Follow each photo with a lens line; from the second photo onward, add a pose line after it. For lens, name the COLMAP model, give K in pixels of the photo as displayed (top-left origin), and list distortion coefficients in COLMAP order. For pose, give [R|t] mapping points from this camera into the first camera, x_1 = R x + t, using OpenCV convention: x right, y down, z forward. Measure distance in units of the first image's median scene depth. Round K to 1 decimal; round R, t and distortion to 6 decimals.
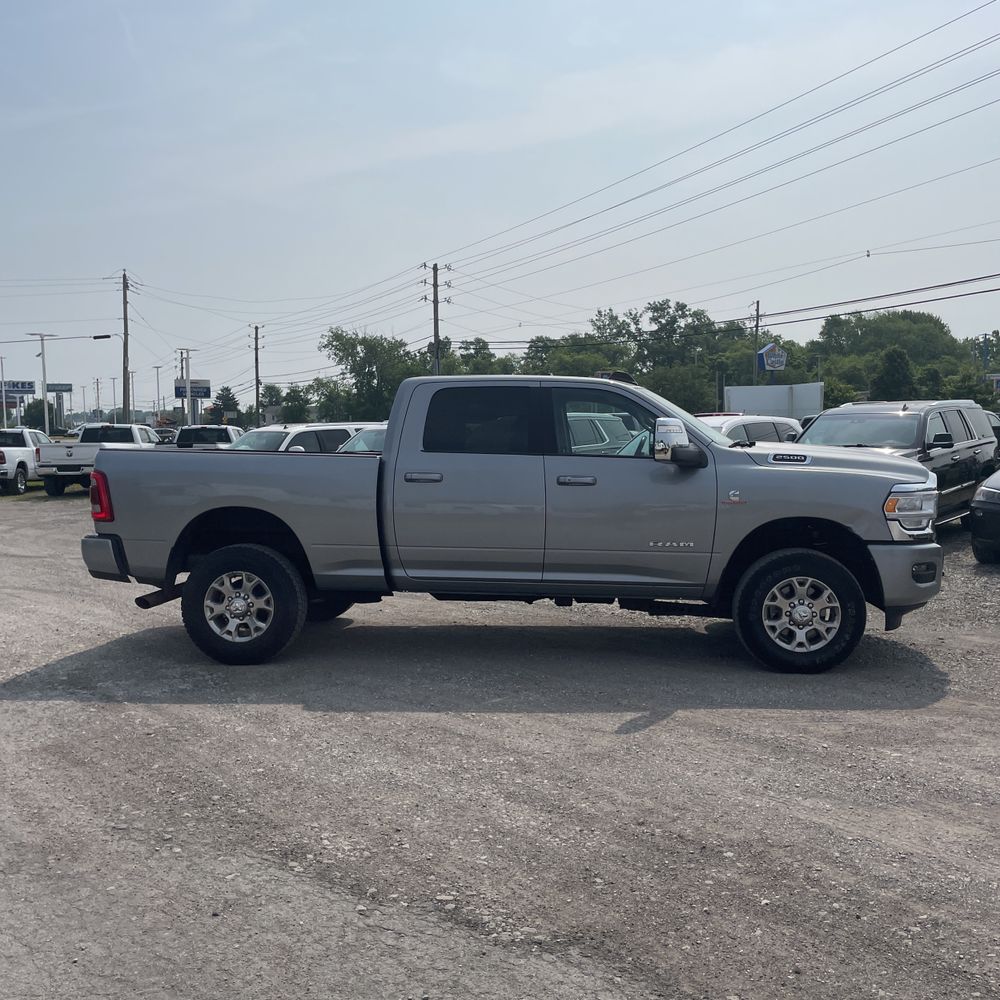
lens RADIAL K [[1008.1, 0, 507.5], [0, 1008.1, 501.7], [0, 0, 1]] dist [0.095379, -0.142781]
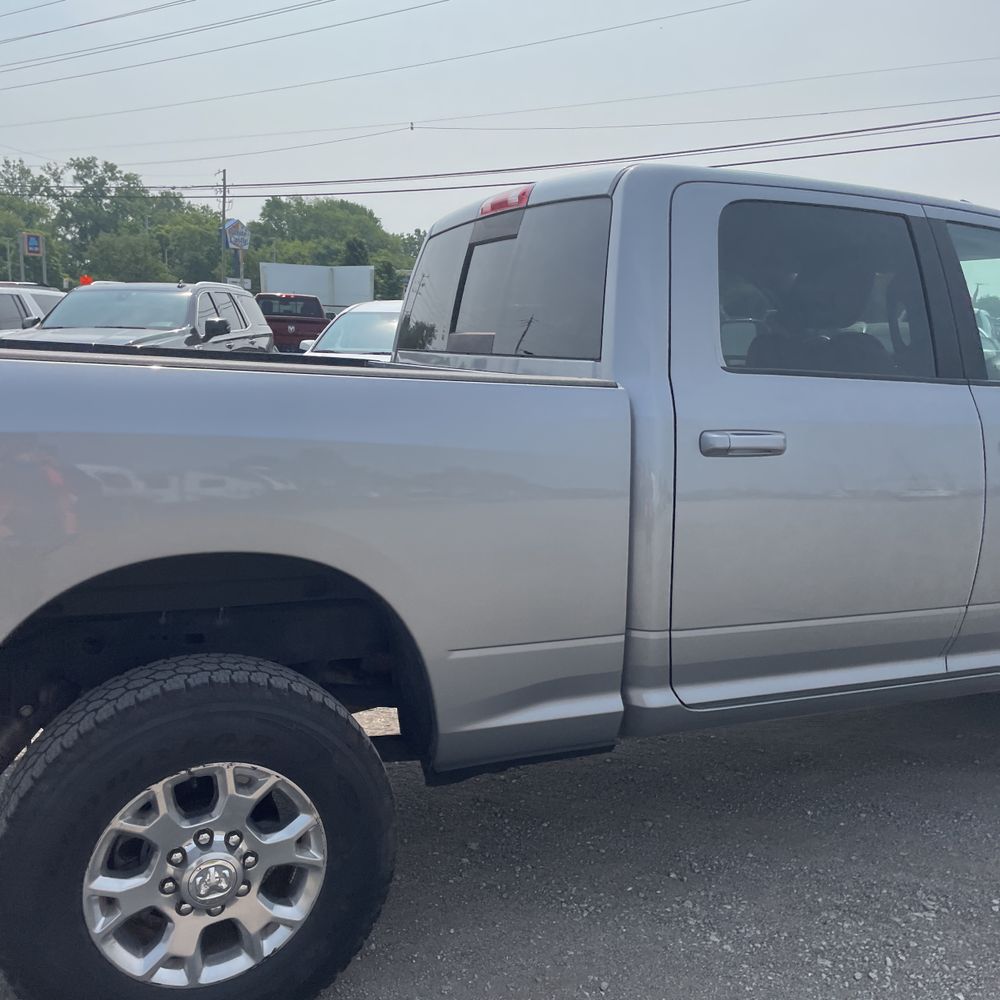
lens RADIAL K [[1010.2, 0, 498.0], [0, 1010.2, 509.0], [0, 0, 1]] dist [0.094191, -0.155132]
pose [[0.858350, -0.052677, 0.510354, -0.026232], [-0.008384, 0.993142, 0.116609, -0.003178], [-0.512997, -0.104370, 0.852022, 0.054376]]
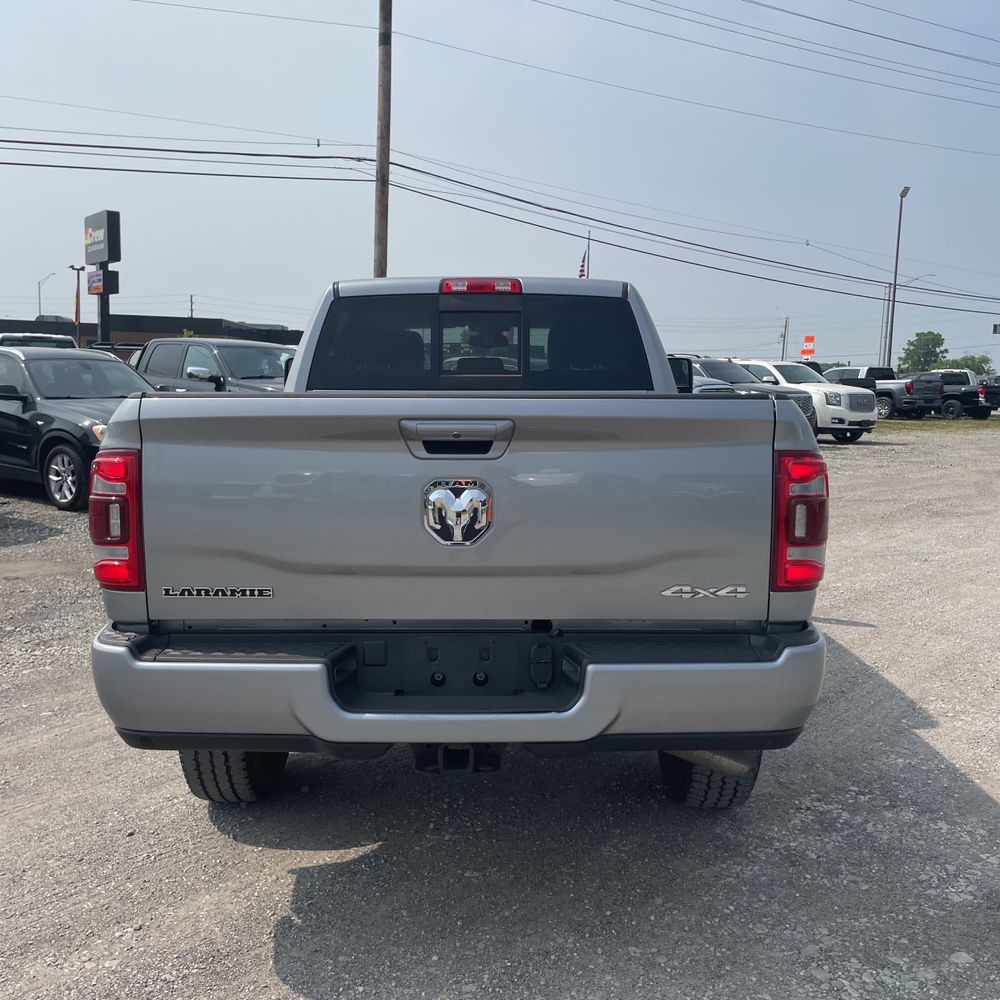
lens RADIAL K [[1008.1, 0, 507.5], [0, 1008.1, 501.7], [0, 0, 1]] dist [0.095379, -0.142781]
pose [[-0.103112, -0.115600, 0.987929, -0.059020], [0.050620, 0.991327, 0.121281, -0.004928], [-0.993381, 0.062514, -0.096366, 0.089317]]
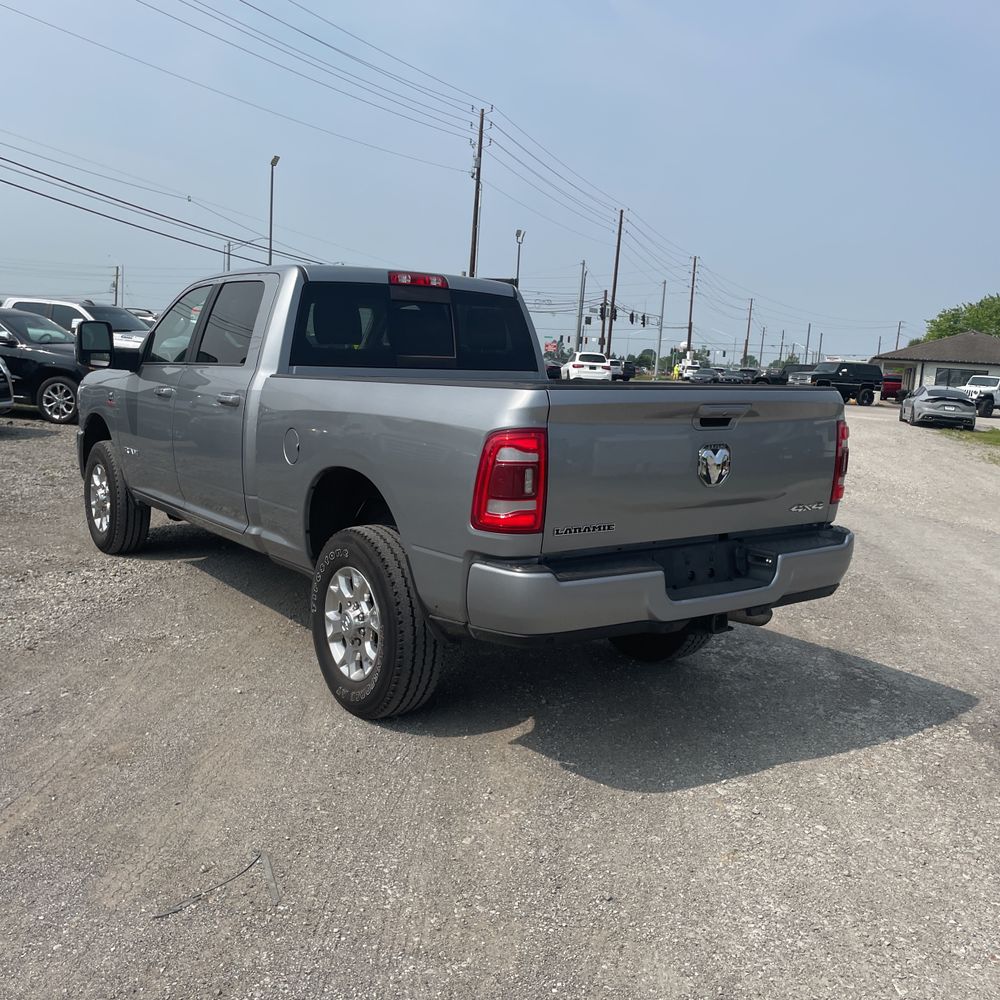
lens RADIAL K [[1001.5, 0, 502.5], [0, 1001.5, 519.1], [0, 0, 1]] dist [0.116437, -0.199213]
pose [[-0.672754, -0.146677, 0.725181, -0.056572], [0.001910, 0.979805, 0.199949, -0.007599], [-0.739864, 0.135901, -0.658887, 0.122859]]
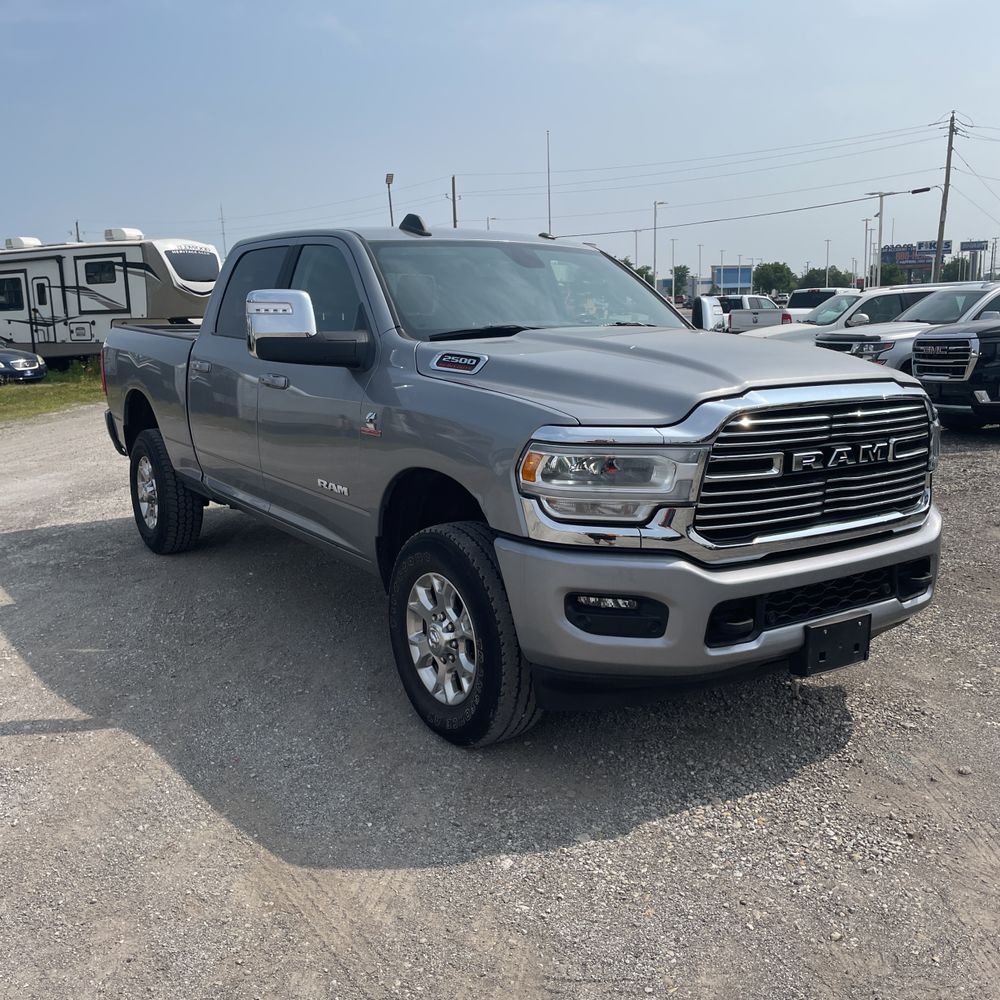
lens RADIAL K [[1008.1, 0, 507.5], [0, 1008.1, 501.7], [0, 0, 1]] dist [0.095379, -0.142781]
pose [[0.656040, 0.141109, -0.741417, 0.052302], [-0.040916, 0.987571, 0.151753, -0.003812], [0.753616, -0.069220, 0.653660, 0.047938]]
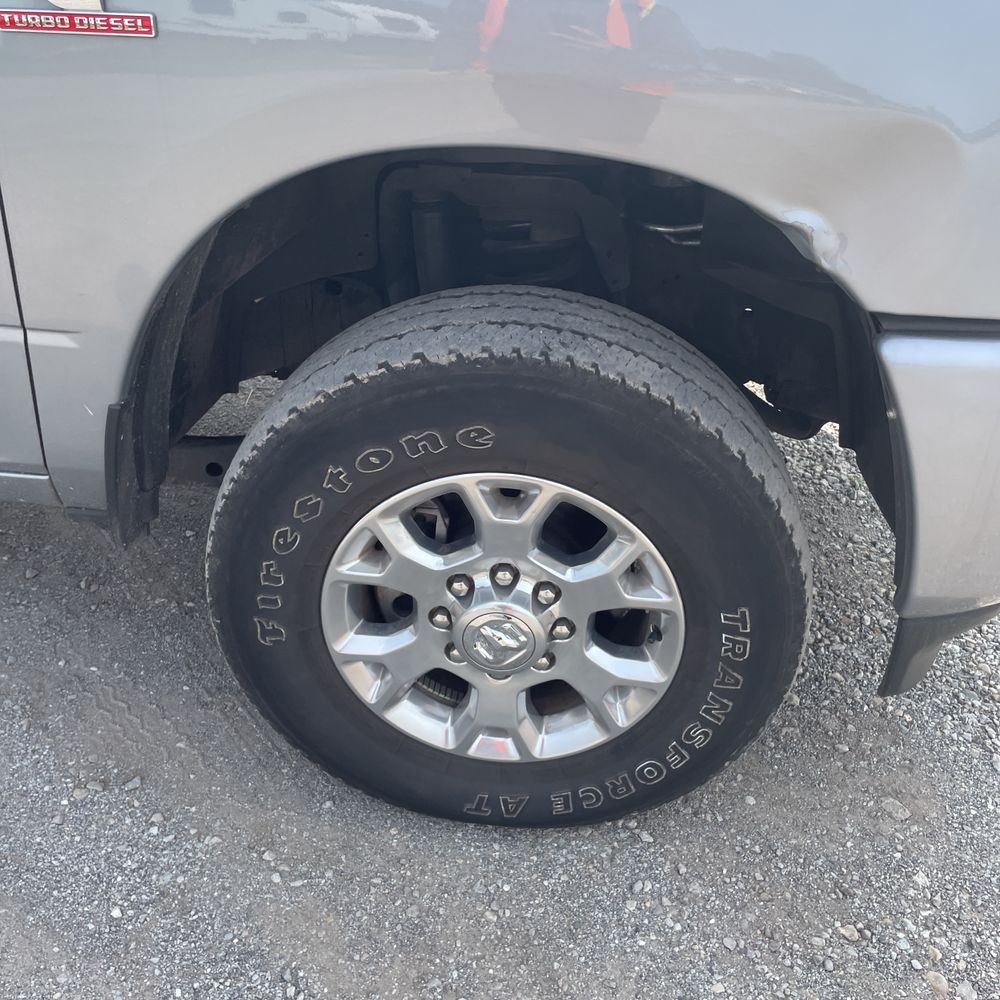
lens RADIAL K [[1012.7, 0, 500.0], [0, 1012.7, 500.0], [0, 0, 1]] dist [0.109032, -0.156415]
pose [[0.999297, 0.025903, 0.027117, 0.020447], [-0.035701, 0.878445, 0.476509, -0.000892], [-0.011478, -0.477142, 0.878751, 0.059899]]
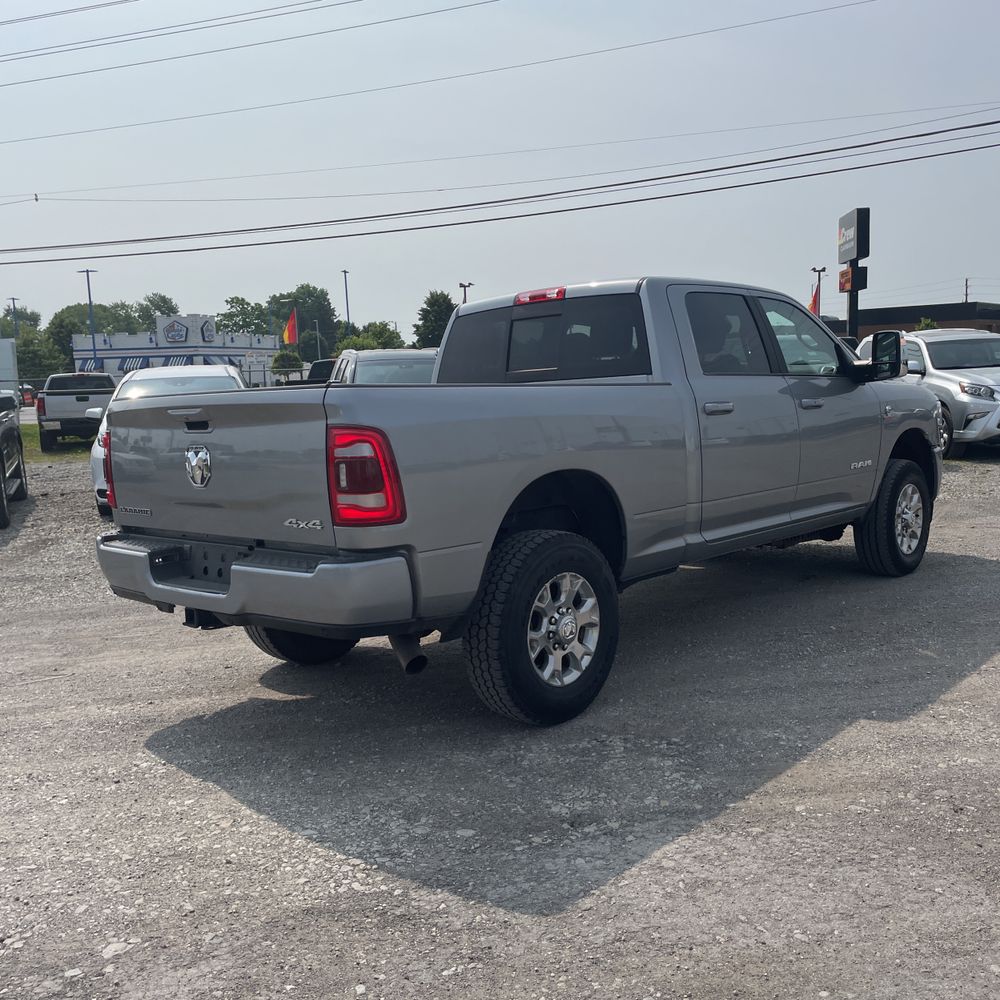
lens RADIAL K [[1008.1, 0, 507.5], [0, 1008.1, 501.7], [0, 0, 1]] dist [0.095379, -0.142781]
pose [[0.592791, -0.113334, 0.797342, -0.059448], [0.090089, 0.993166, 0.074191, -0.001871], [-0.800301, 0.027851, 0.598951, 0.050137]]
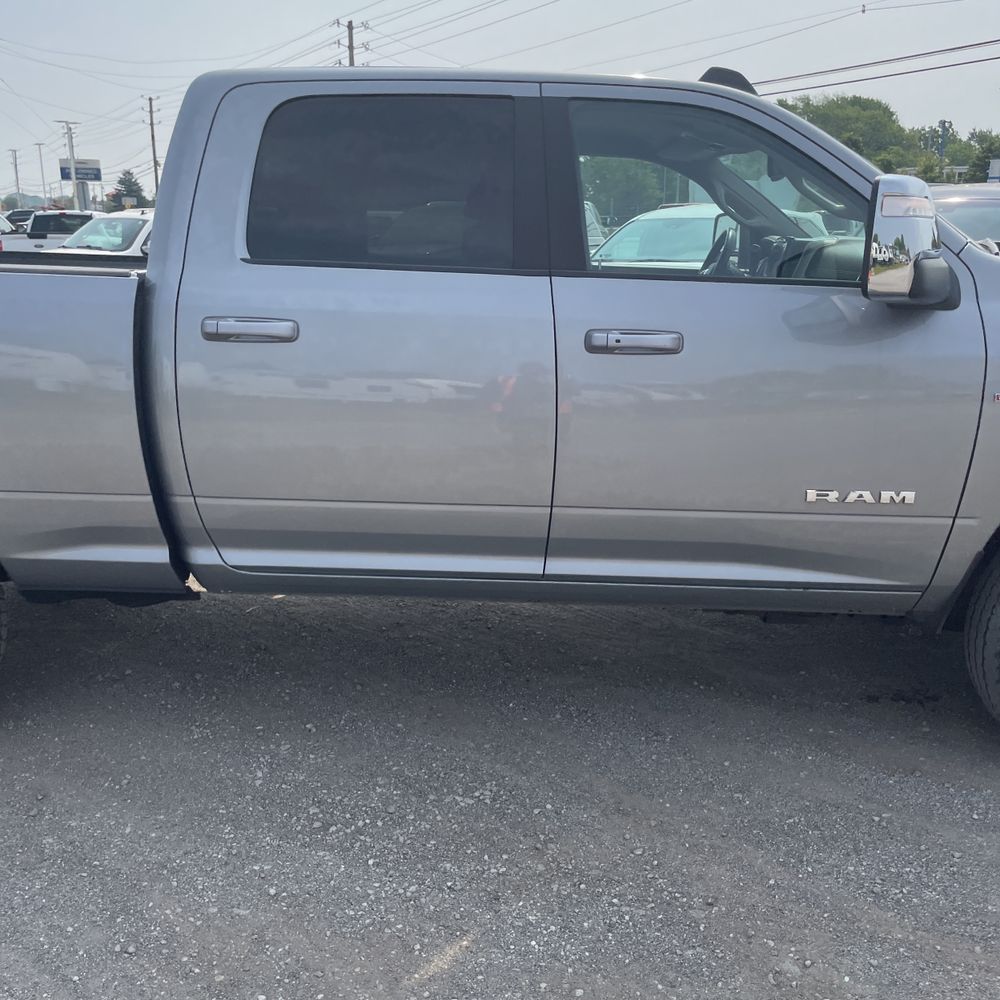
lens RADIAL K [[1008.1, 0, 507.5], [0, 1008.1, 501.7], [0, 0, 1]] dist [0.095379, -0.142781]
pose [[0.997615, -0.008785, 0.068469, -0.000737], [-0.004728, 0.980845, 0.194733, -0.002693], [-0.068868, -0.194592, 0.978464, 0.043769]]
